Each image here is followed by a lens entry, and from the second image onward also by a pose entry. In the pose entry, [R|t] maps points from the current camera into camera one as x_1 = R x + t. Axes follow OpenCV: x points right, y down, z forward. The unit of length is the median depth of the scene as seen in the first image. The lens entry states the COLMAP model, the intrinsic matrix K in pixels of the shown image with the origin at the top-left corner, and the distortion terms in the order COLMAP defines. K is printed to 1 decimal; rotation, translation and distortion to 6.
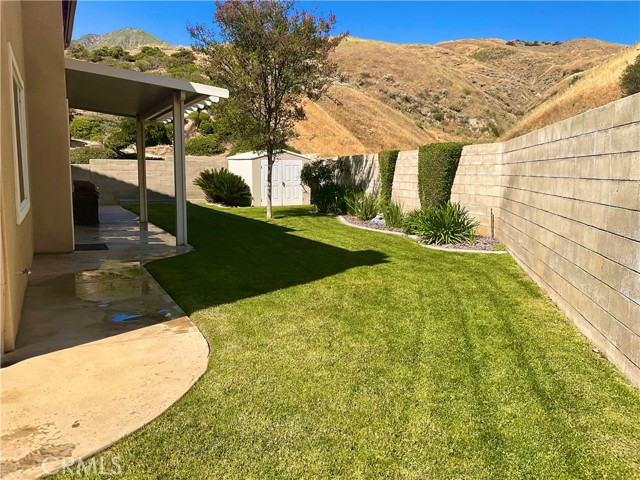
lens RADIAL K [[532.6, 0, 320.0], [0, 532.6, 240.0], [0, 0, 1]] dist [0.102582, -0.175280]
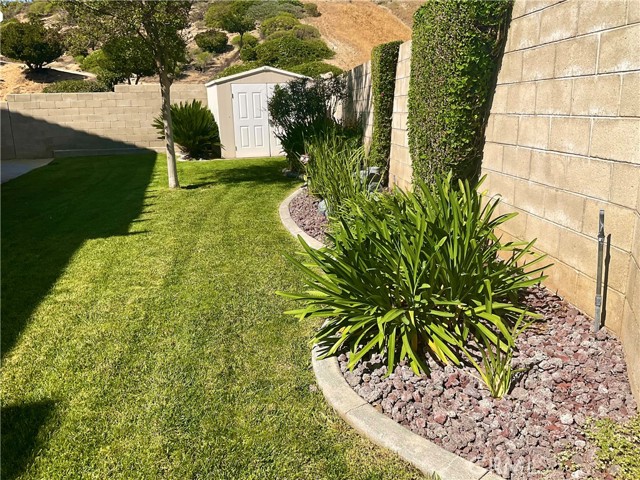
lens RADIAL K [[532.6, 0, 320.0], [0, 532.6, 240.0], [0, 0, 1]] dist [0.102582, -0.175280]
pose [[0.981378, 0.013173, -0.191635, 0.136810], [0.009272, 0.993234, 0.115759, -0.043052], [0.191863, -0.115380, 0.974616, 0.417972]]
